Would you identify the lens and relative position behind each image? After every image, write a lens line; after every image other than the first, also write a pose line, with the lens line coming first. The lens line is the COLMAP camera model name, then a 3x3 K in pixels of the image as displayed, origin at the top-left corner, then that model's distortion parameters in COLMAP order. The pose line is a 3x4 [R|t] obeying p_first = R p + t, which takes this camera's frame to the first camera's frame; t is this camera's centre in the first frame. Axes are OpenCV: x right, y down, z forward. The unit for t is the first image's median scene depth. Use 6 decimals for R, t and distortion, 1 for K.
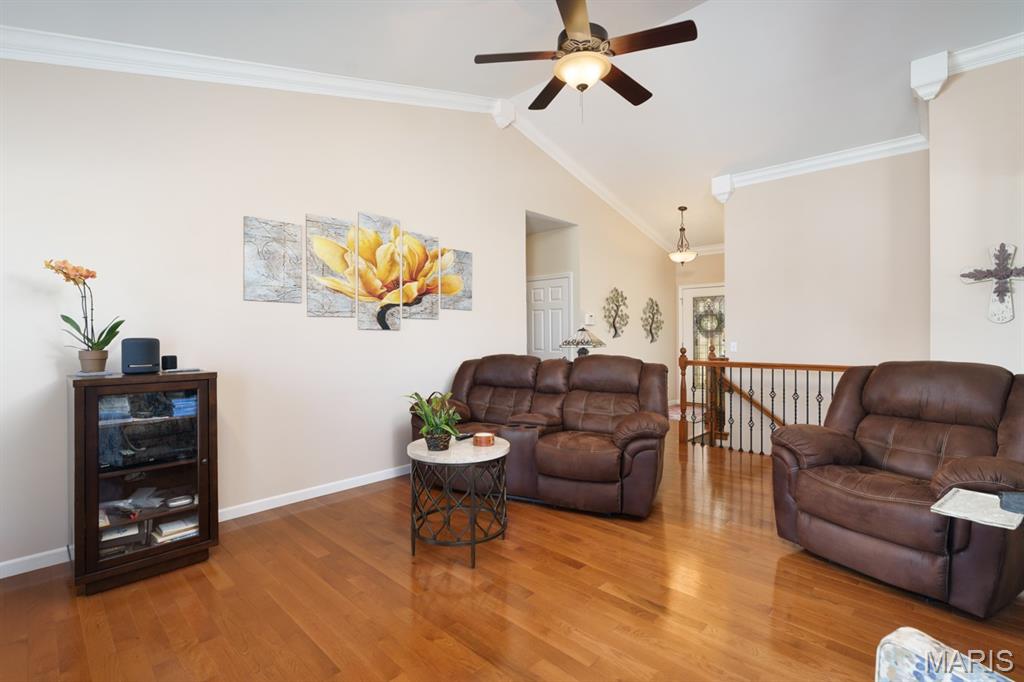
lens RADIAL K [[479.3, 0, 516.0], [0, 479.3, 330.7], [0, 0, 1]] dist [-0.005416, 0.003146]
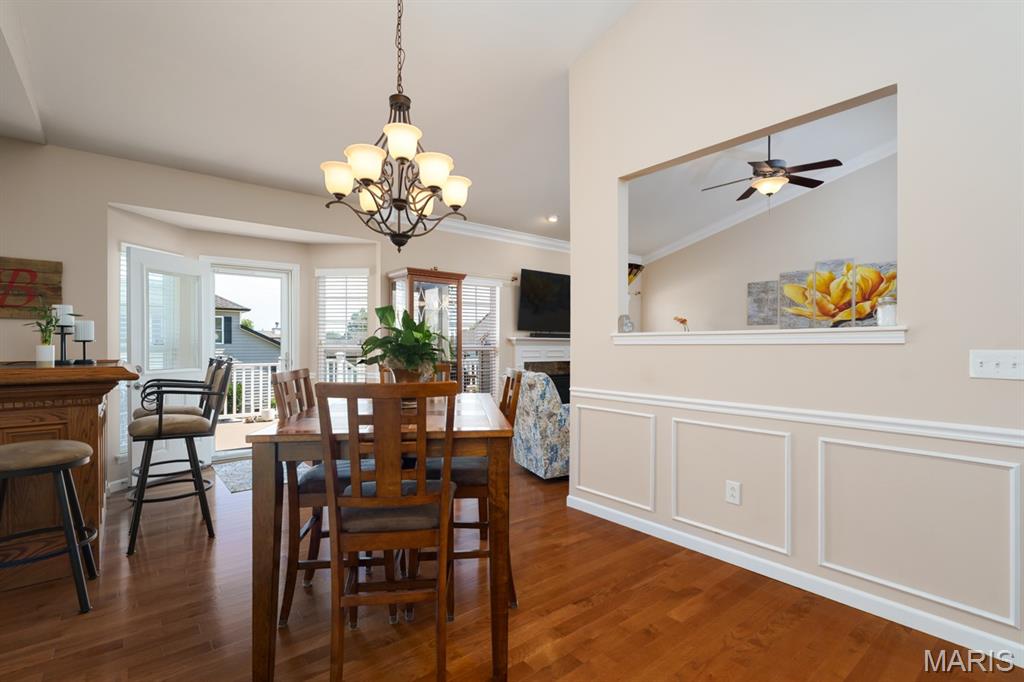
lens RADIAL K [[479.3, 0, 518.3], [0, 479.3, 350.2], [0, 0, 1]] dist [-0.005416, 0.003146]
pose [[-0.116381, 0.012952, -0.993120, 1.266324], [0.002976, 0.999915, 0.012692, 0.012495], [0.993200, -0.001478, -0.116410, 0.219526]]
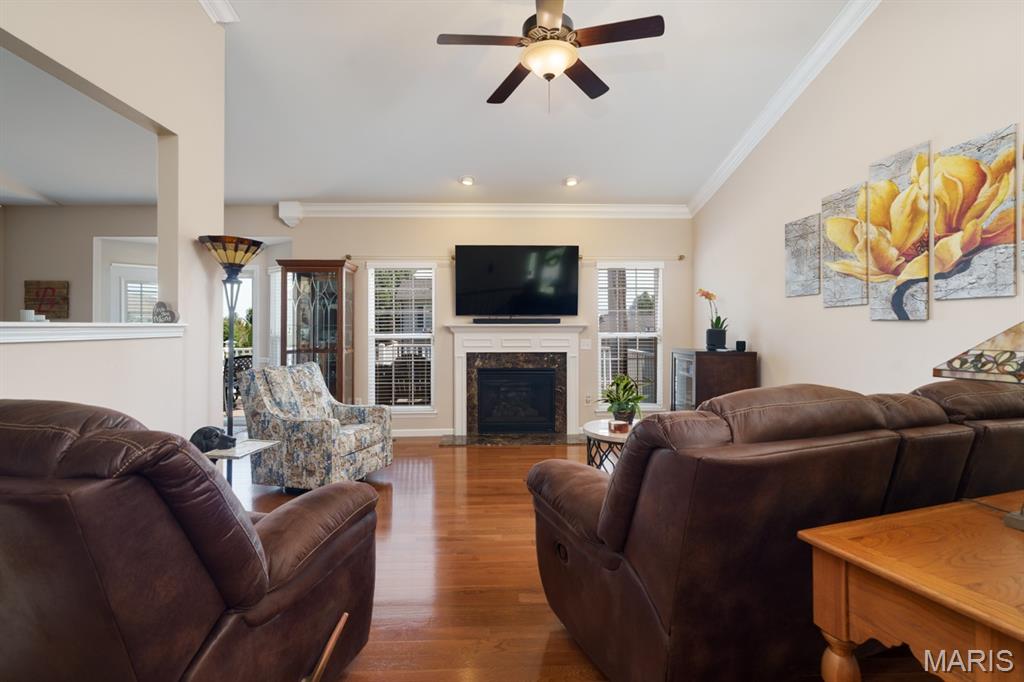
lens RADIAL K [[479.3, 0, 500.0], [0, 479.3, 326.1], [0, 0, 1]] dist [-0.005416, 0.003146]
pose [[-0.711679, 0.001328, -0.702504, 0.597048], [0.008077, 0.999948, -0.006292, 0.006384], [0.702458, -0.010152, -0.711652, 1.084205]]
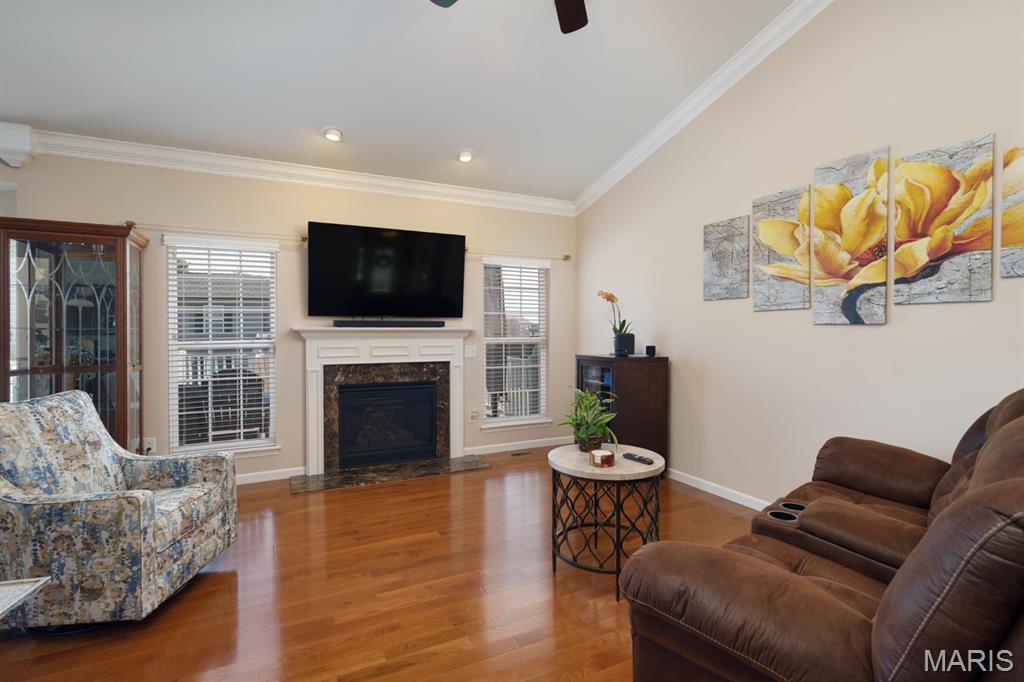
lens RADIAL K [[479.3, 0, 506.7], [0, 479.3, 336.7], [0, 0, 1]] dist [-0.005416, 0.003146]
pose [[-0.359786, 0.013165, -0.932942, 0.528673], [0.009474, 0.999900, 0.010456, 0.004008], [0.932987, -0.005077, -0.359875, 0.788490]]
